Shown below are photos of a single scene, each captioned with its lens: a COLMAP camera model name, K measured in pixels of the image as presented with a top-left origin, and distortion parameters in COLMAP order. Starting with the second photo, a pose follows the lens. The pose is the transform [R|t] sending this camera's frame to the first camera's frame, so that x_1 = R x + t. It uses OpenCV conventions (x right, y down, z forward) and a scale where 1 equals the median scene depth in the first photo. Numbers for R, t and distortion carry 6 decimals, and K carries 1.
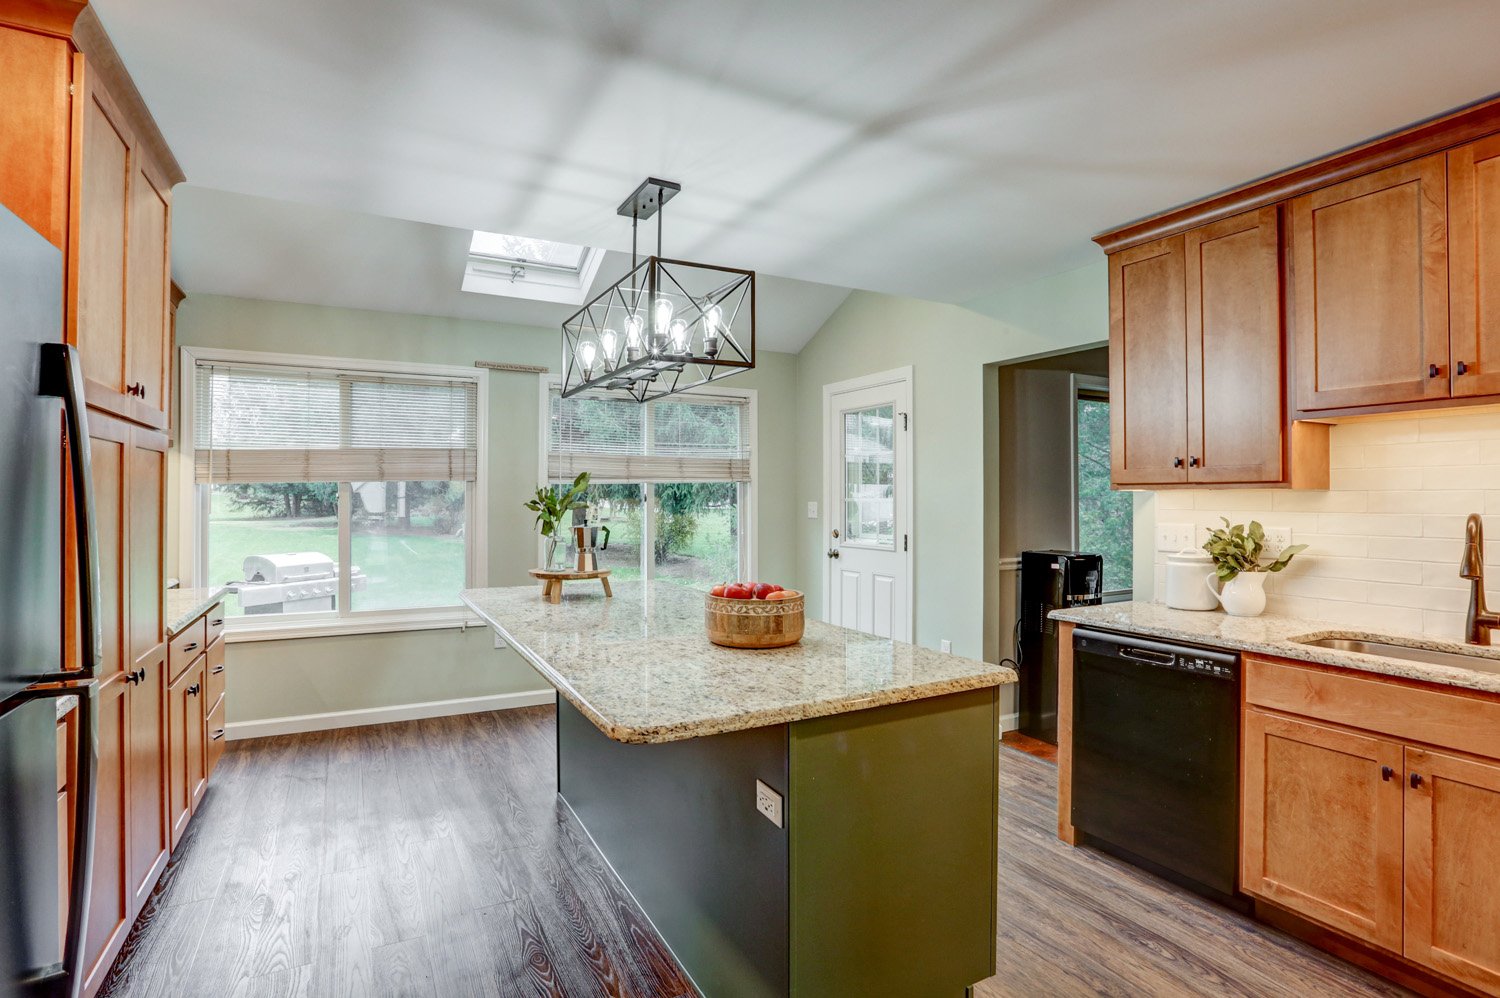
lens RADIAL K [[754.2, 0, 746.7], [0, 754.2, 499.5], [0, 0, 1]] dist [-0.071079, 0.034290]
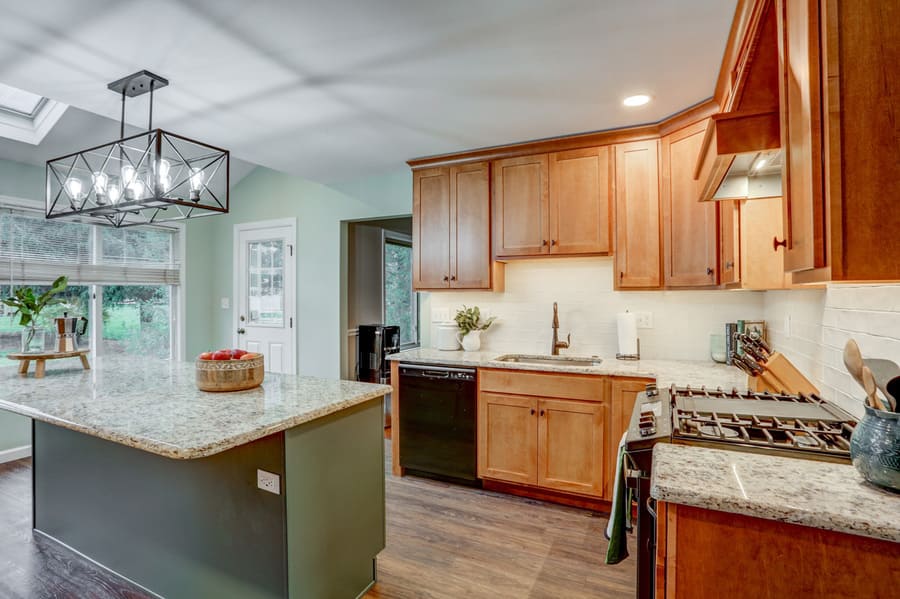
lens RADIAL K [[443.2, 0, 450.0], [0, 443.2, 299.5], [0, 0, 1]] dist [-0.080614, 0.045281]
pose [[0.812523, -0.004744, 0.582909, -0.135725], [0.001461, 0.999980, 0.006101, 0.000946], [-0.582927, -0.004105, 0.812514, -0.004120]]
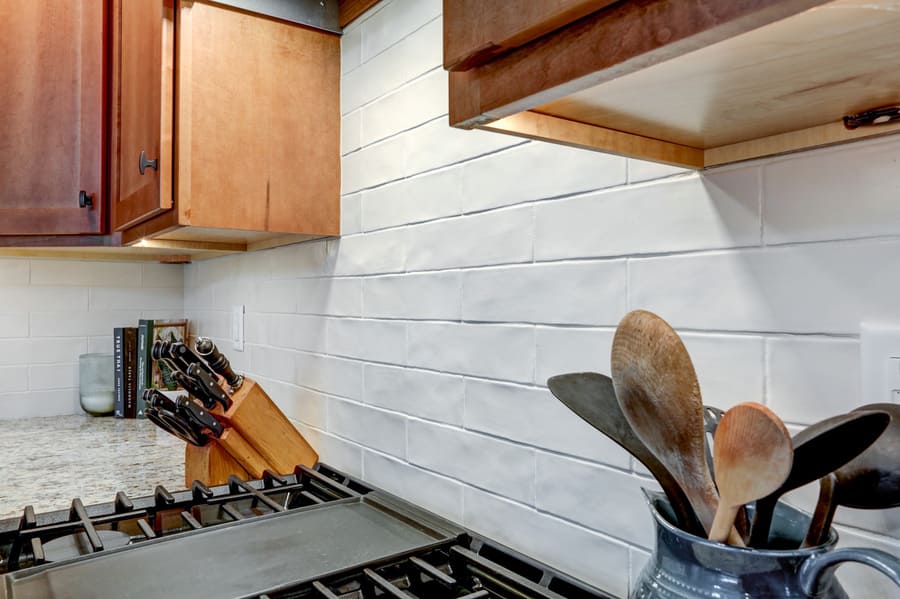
lens RADIAL K [[672.1, 0, 451.1], [0, 672.1, 286.4], [0, 0, 1]] dist [-0.058837, 0.102956]
pose [[-0.123613, 0.025363, 0.992006, 0.240457], [0.001564, 0.999677, -0.025364, 0.040191], [-0.992329, -0.001584, -0.123613, 0.179627]]
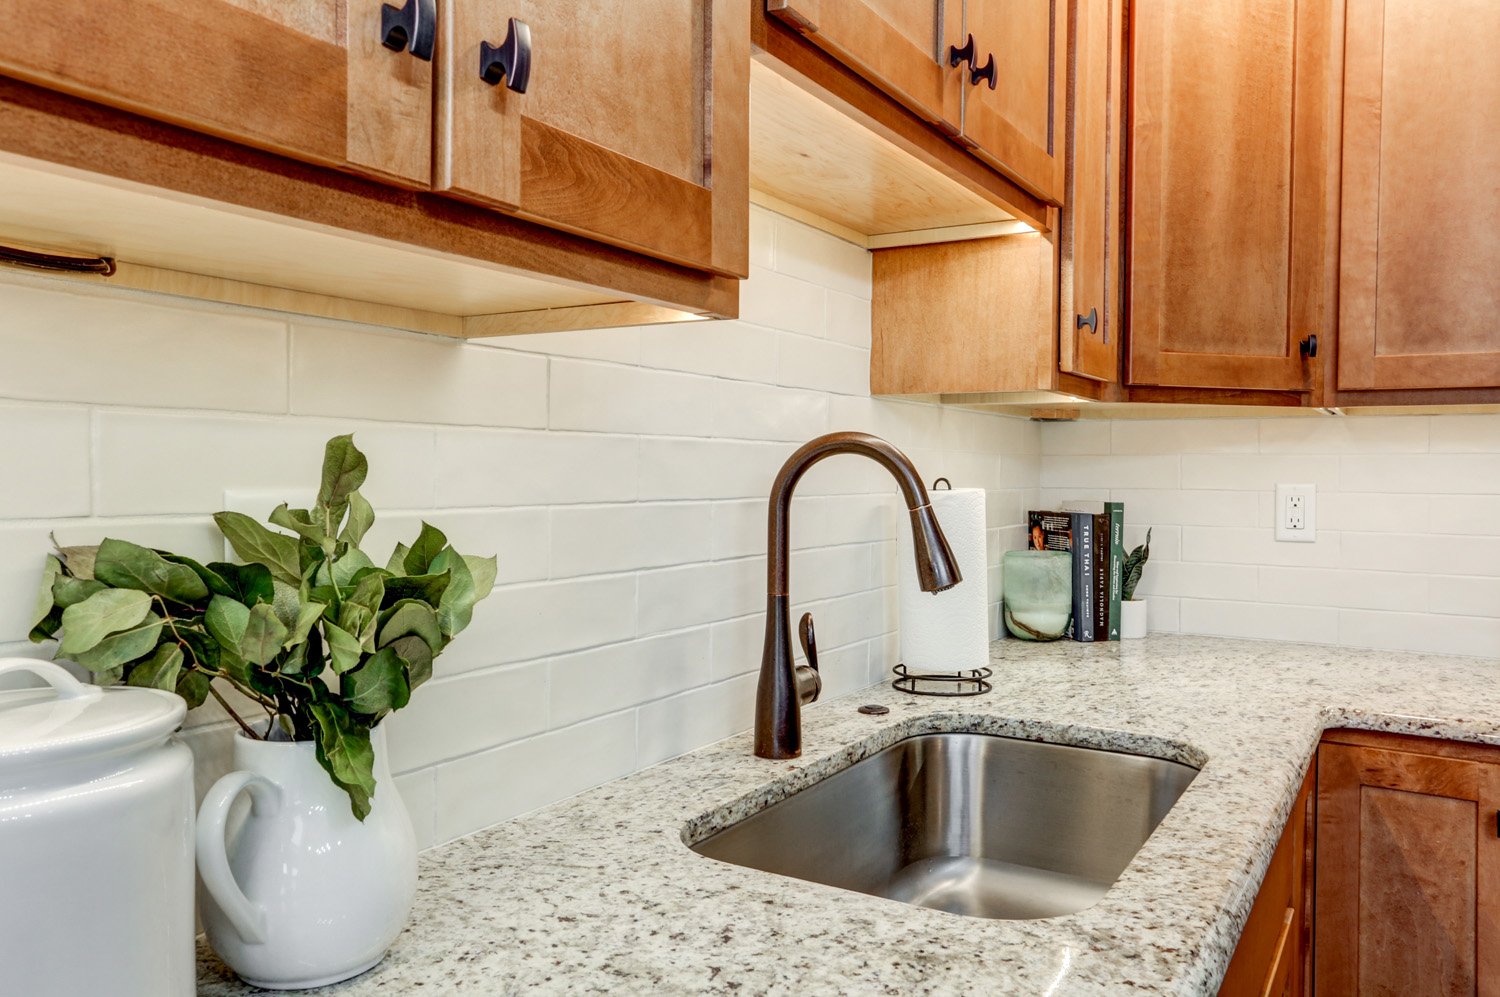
lens RADIAL K [[1120.2, 0, 751.8], [0, 1120.2, 476.6], [0, 0, 1]] dist [-0.058837, 0.102956]
pose [[-0.492699, -0.010935, 0.870131, 0.400235], [-0.007523, 0.999937, 0.008306, 0.032271], [-0.870167, -0.002454, -0.492751, 1.147651]]
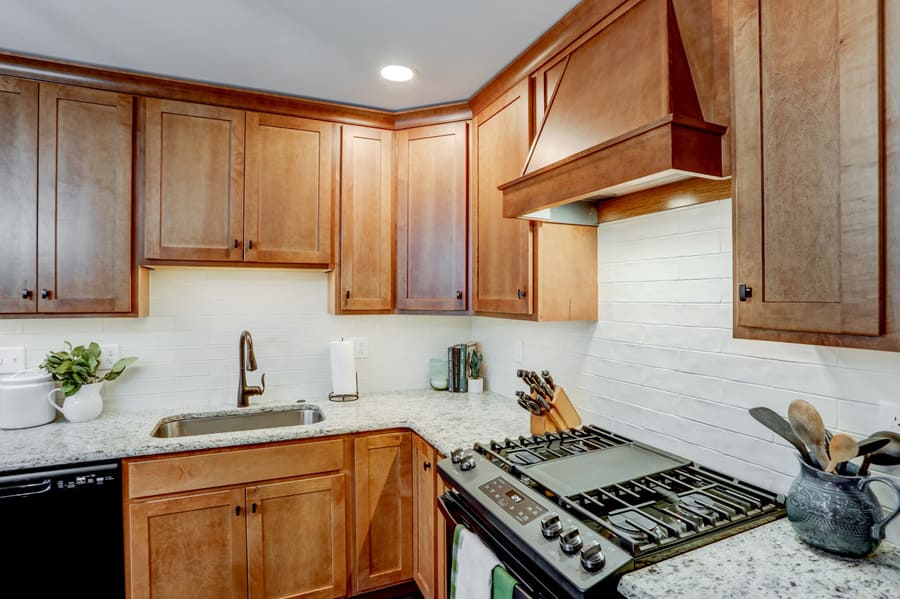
lens RADIAL K [[452.5, 0, 448.0], [0, 452.5, 299.8], [0, 0, 1]] dist [-0.071079, 0.034290]
pose [[0.076585, -0.006495, 0.997042, 0.004595], [0.001976, 0.999978, 0.006363, -0.050256], [-0.997061, 0.001483, 0.076596, 0.389698]]
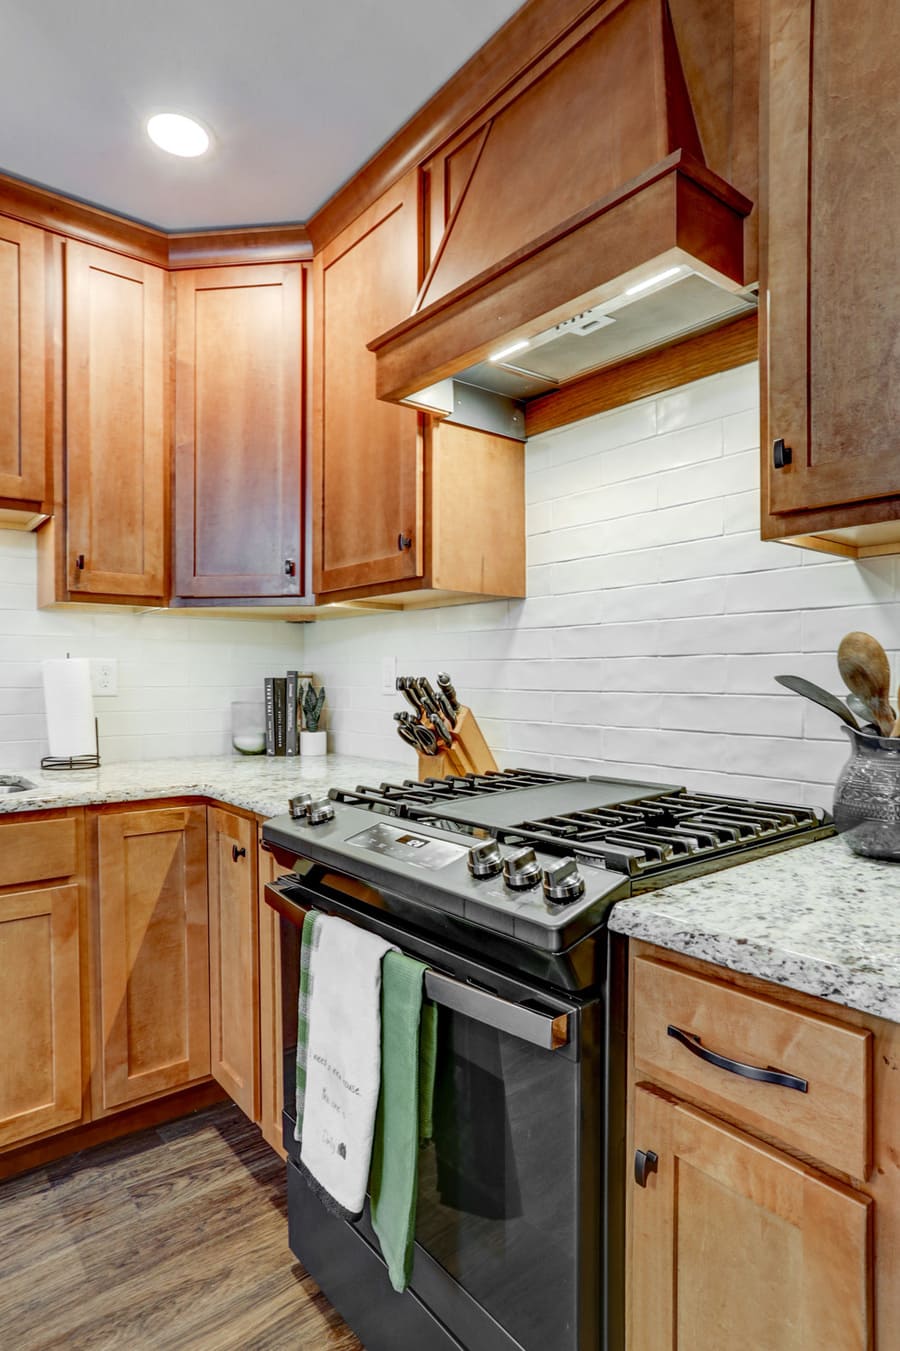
lens RADIAL K [[749.9, 0, 426.4], [0, 749.9, 688.9], [0, 0, 1]] dist [-0.046813, 0.037534]
pose [[-0.165074, -0.015092, 0.986166, 0.034111], [0.004317, 0.999862, 0.016024, 0.067504], [-0.986272, 0.006903, -0.164986, 0.423188]]
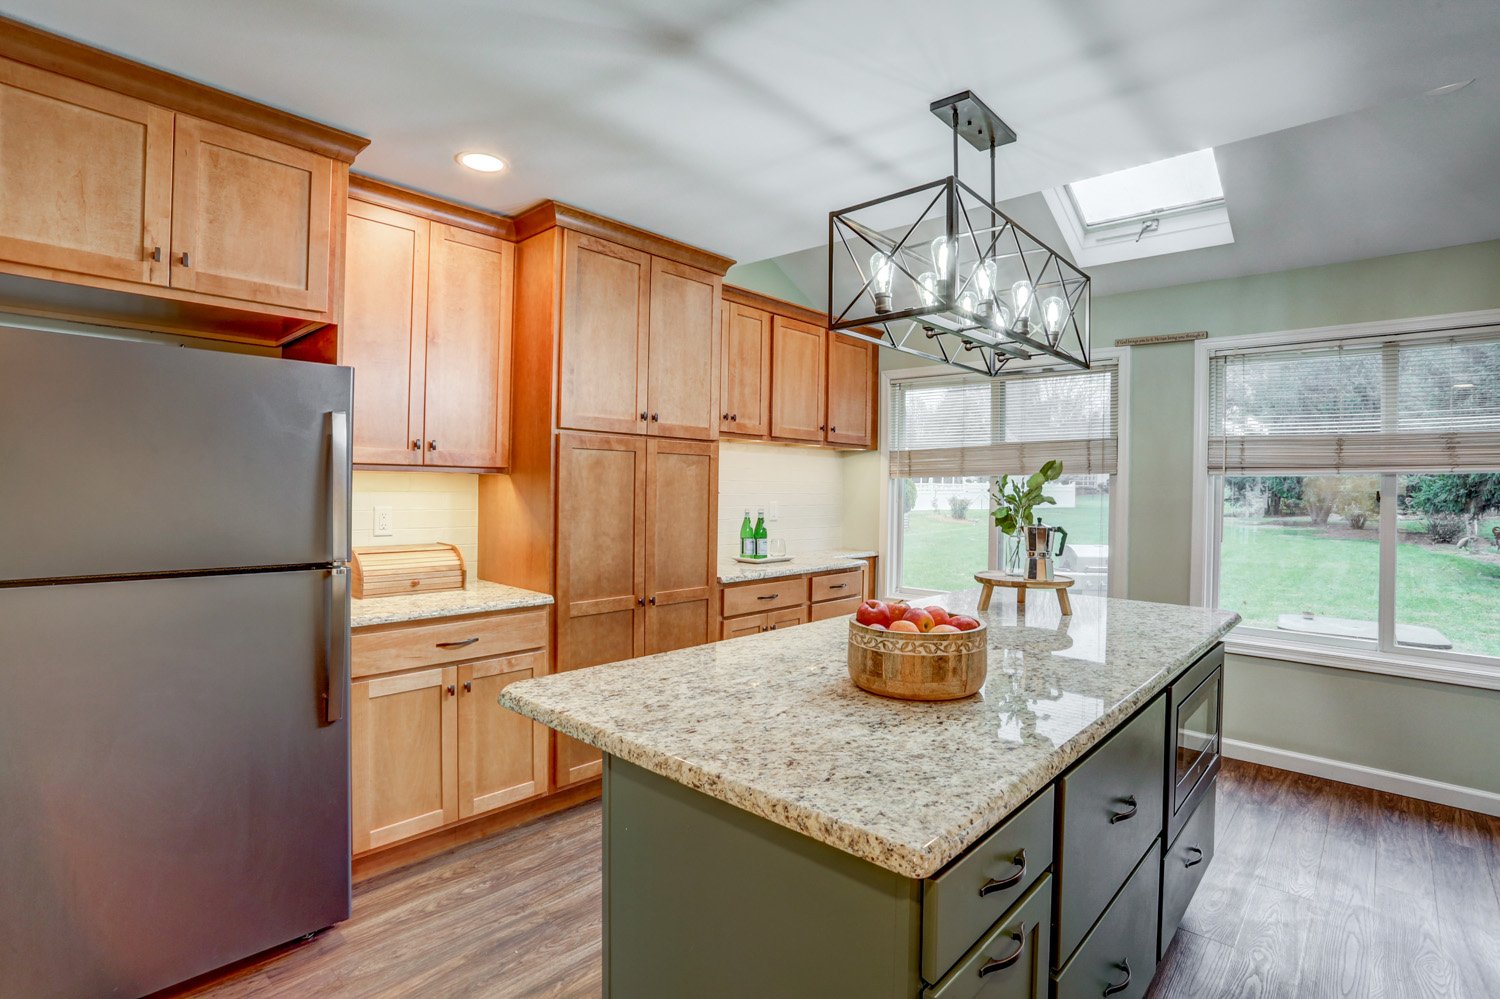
lens RADIAL K [[745.5, 0, 782.9], [0, 745.5, 487.9], [0, 0, 1]] dist [-0.054929, 0.019526]
pose [[0.331029, 0.005734, -0.943603, 0.594431], [-0.017254, 0.999851, 0.000022, -0.001893], [0.943463, 0.016274, 0.331079, 0.585650]]
